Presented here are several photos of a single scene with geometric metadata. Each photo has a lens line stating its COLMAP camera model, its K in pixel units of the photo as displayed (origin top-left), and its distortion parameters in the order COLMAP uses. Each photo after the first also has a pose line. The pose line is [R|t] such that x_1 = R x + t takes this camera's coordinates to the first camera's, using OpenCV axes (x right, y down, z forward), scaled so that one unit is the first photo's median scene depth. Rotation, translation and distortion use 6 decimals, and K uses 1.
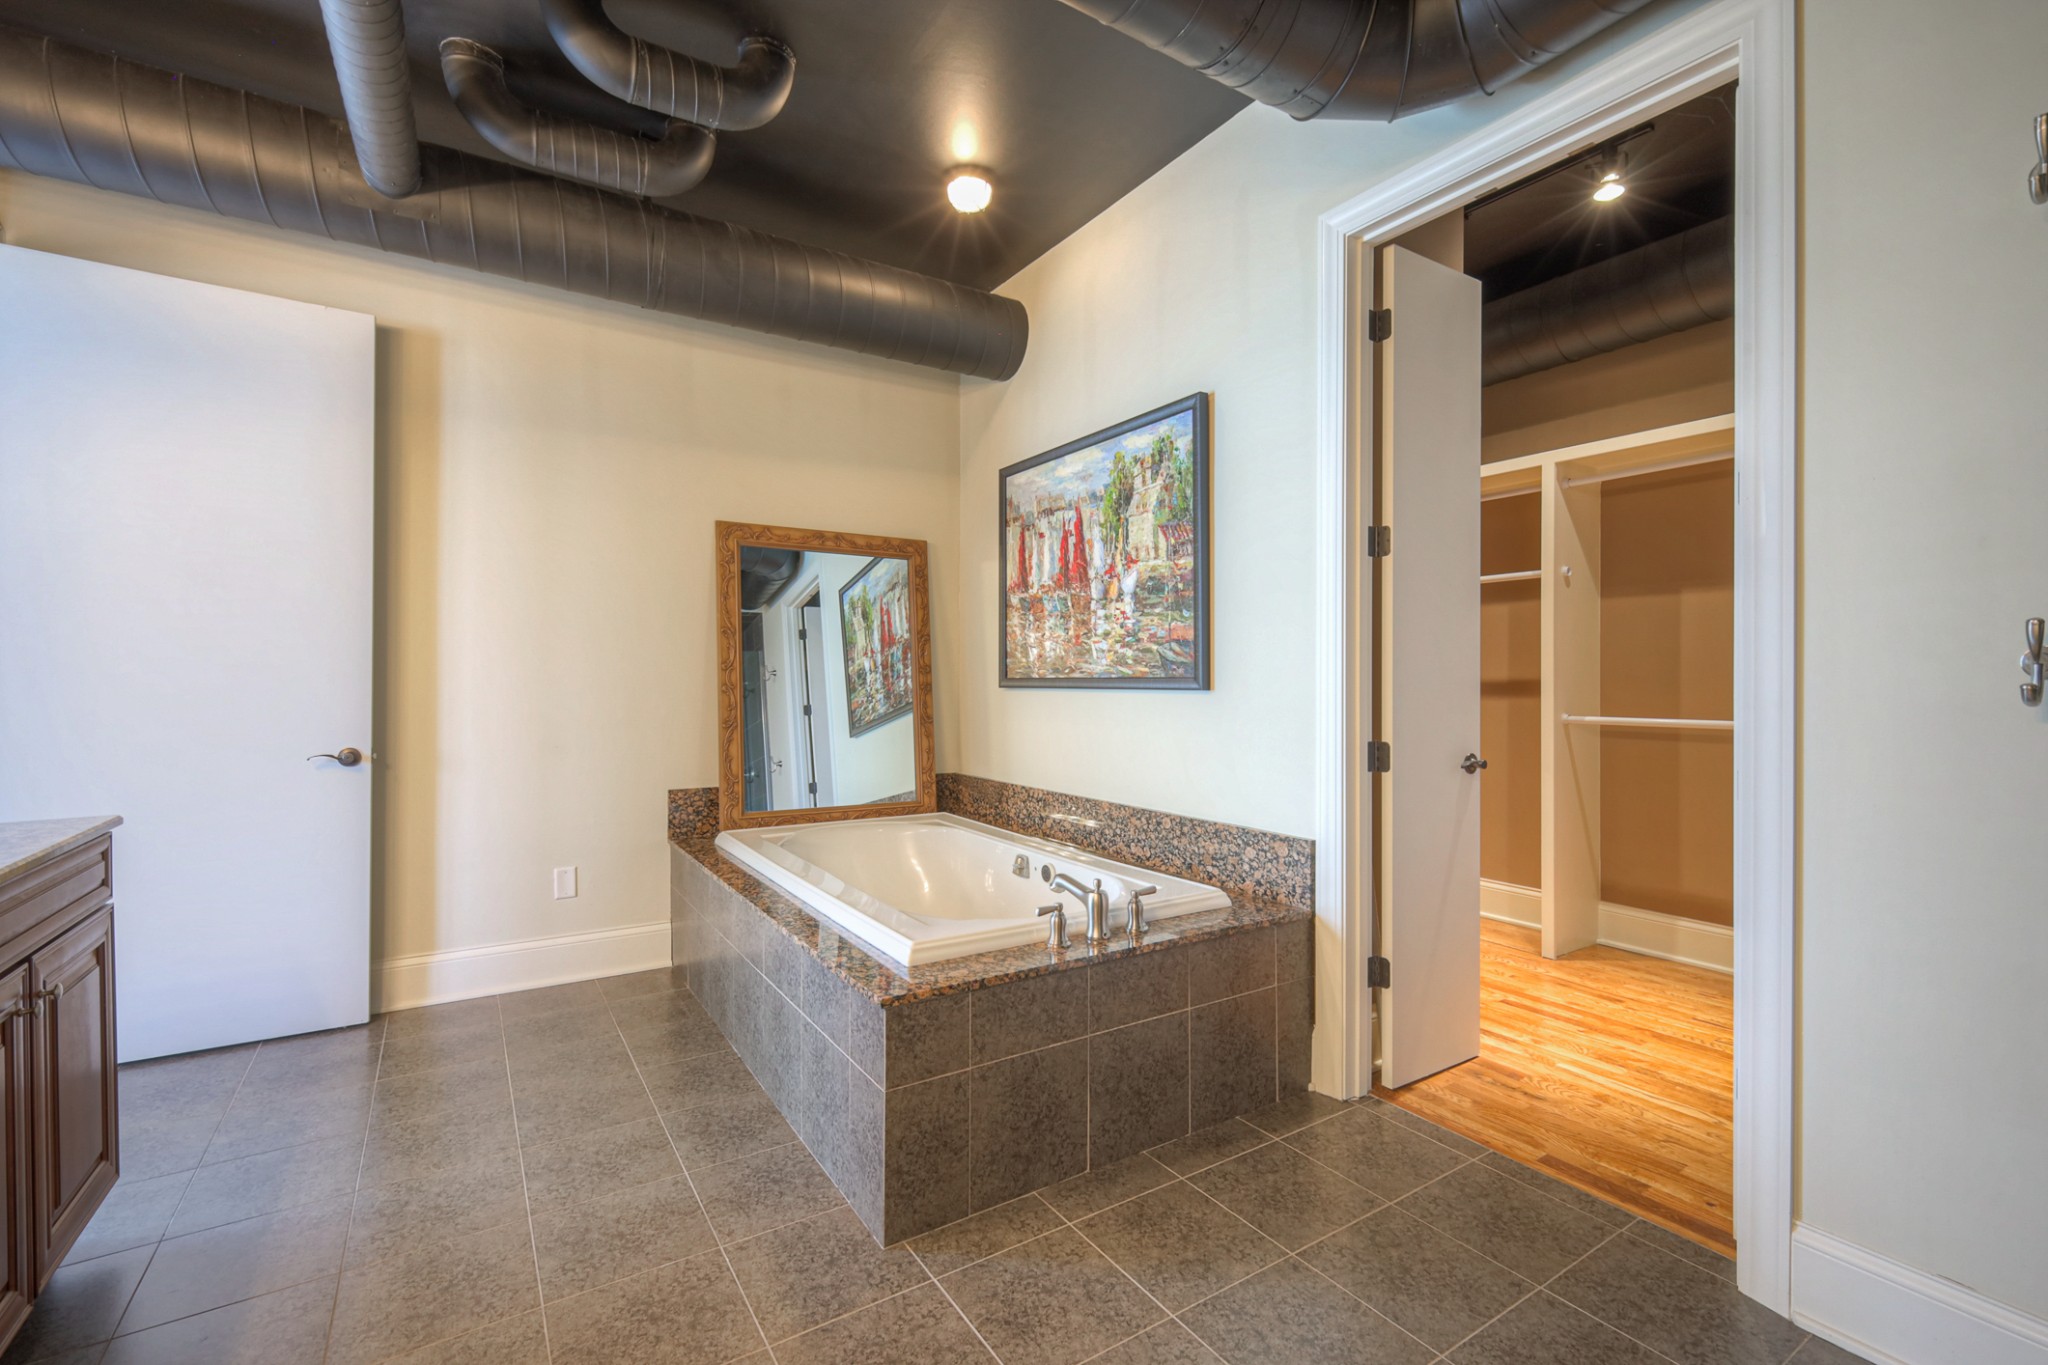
lens RADIAL K [[889.5, 0, 1022.8], [0, 889.5, 682.6], [0, 0, 1]] dist [-0.001455, -0.000394]
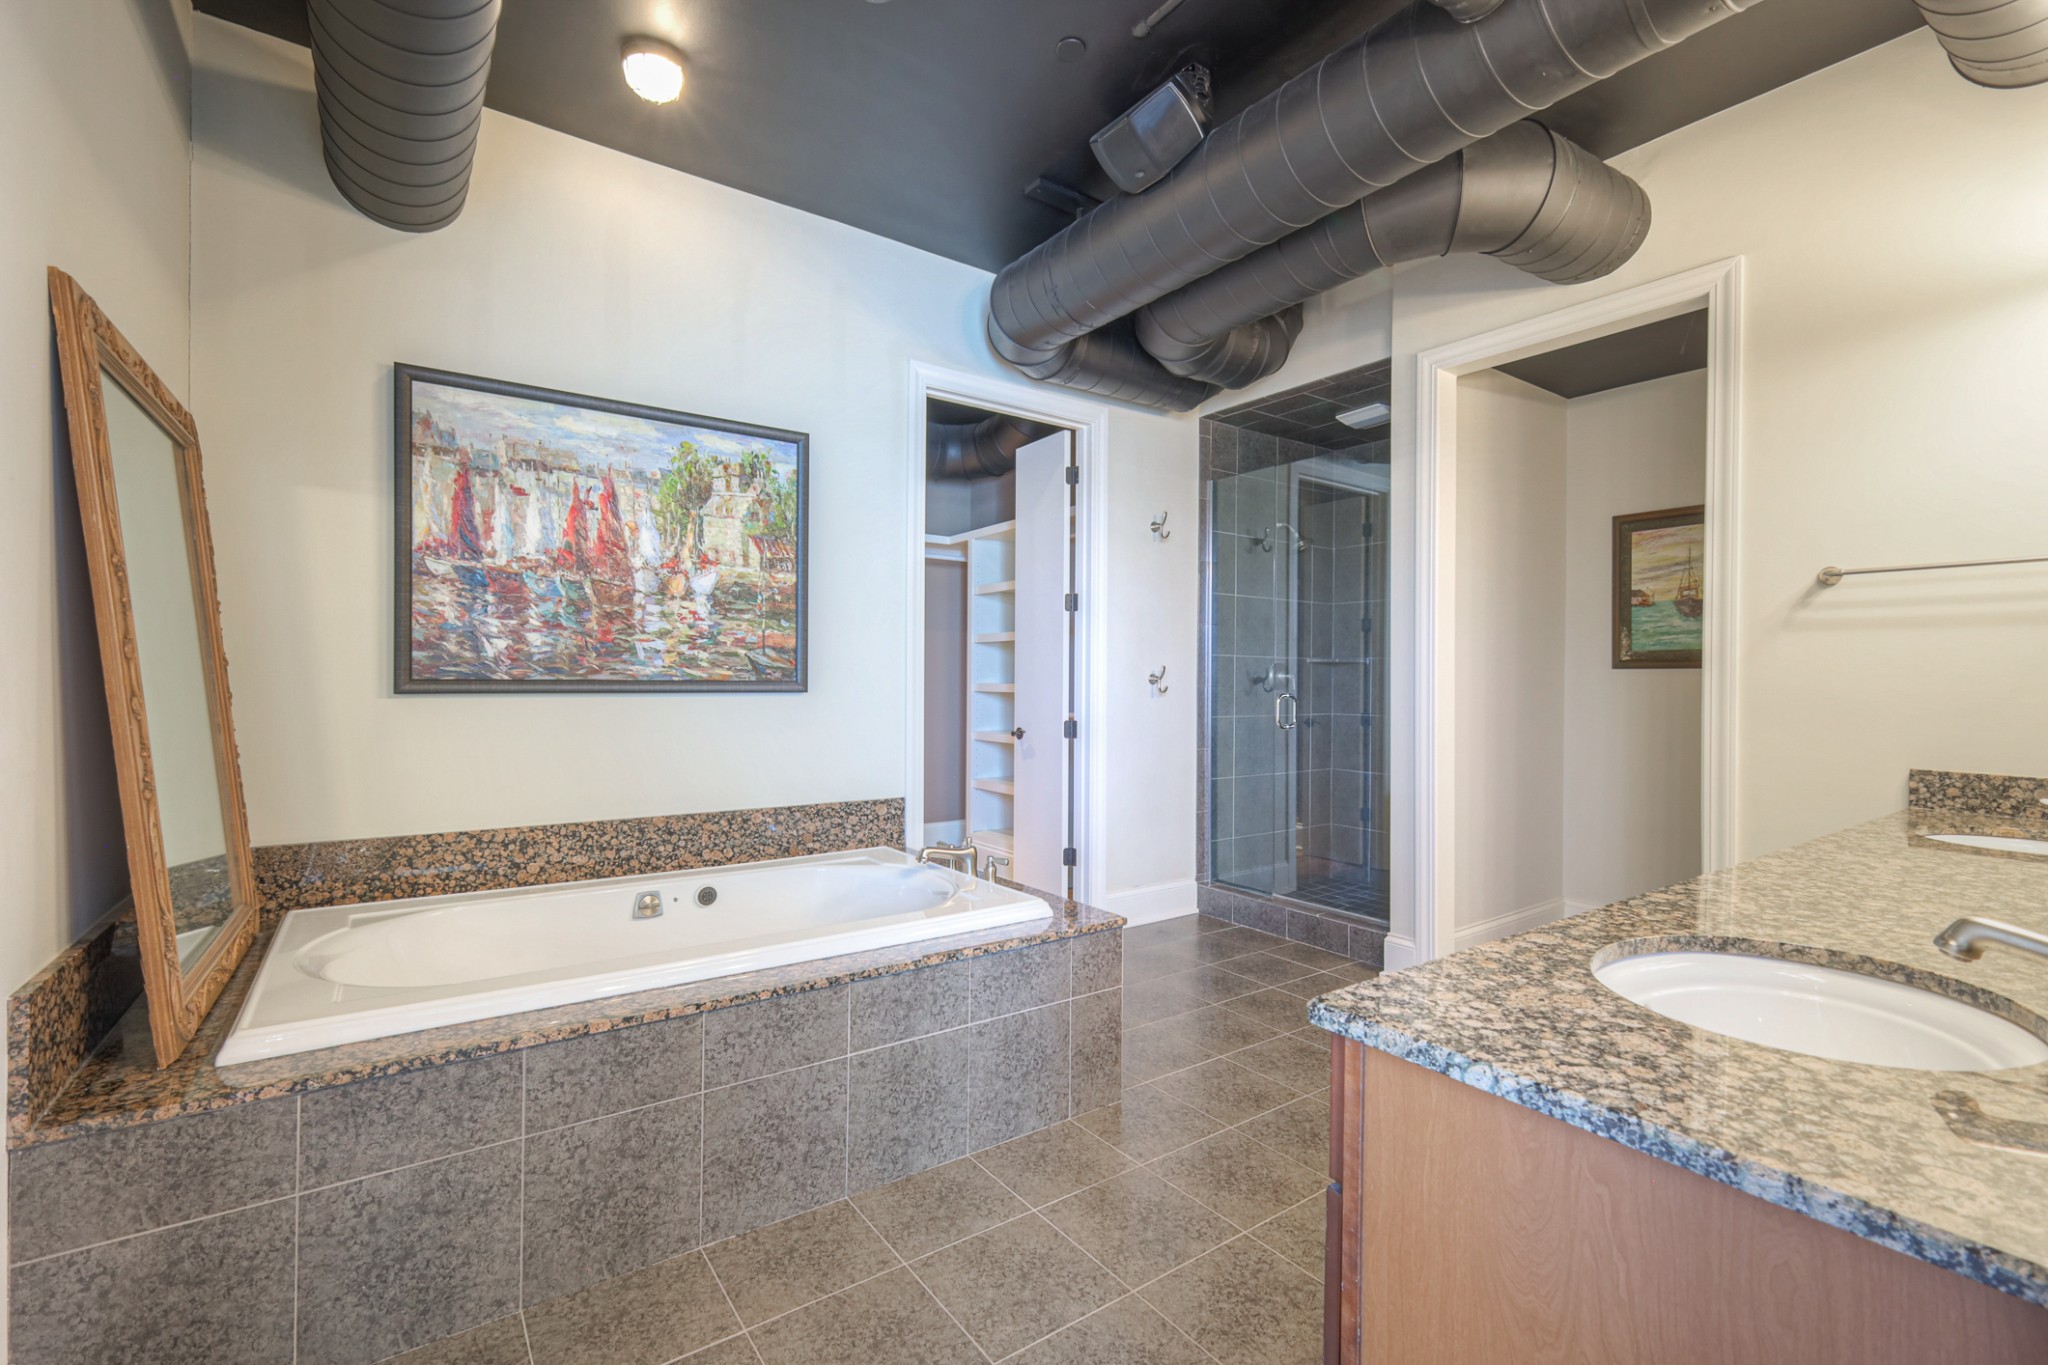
lens RADIAL K [[889.5, 0, 1022.9], [0, 889.5, 687.2], [0, 0, 1]] dist [-0.001455, -0.000394]
pose [[-0.049784, -0.002790, 0.998756, -0.860061], [-0.000363, 0.999996, 0.002775, -0.001210], [-0.998760, -0.000224, -0.049785, 0.692339]]
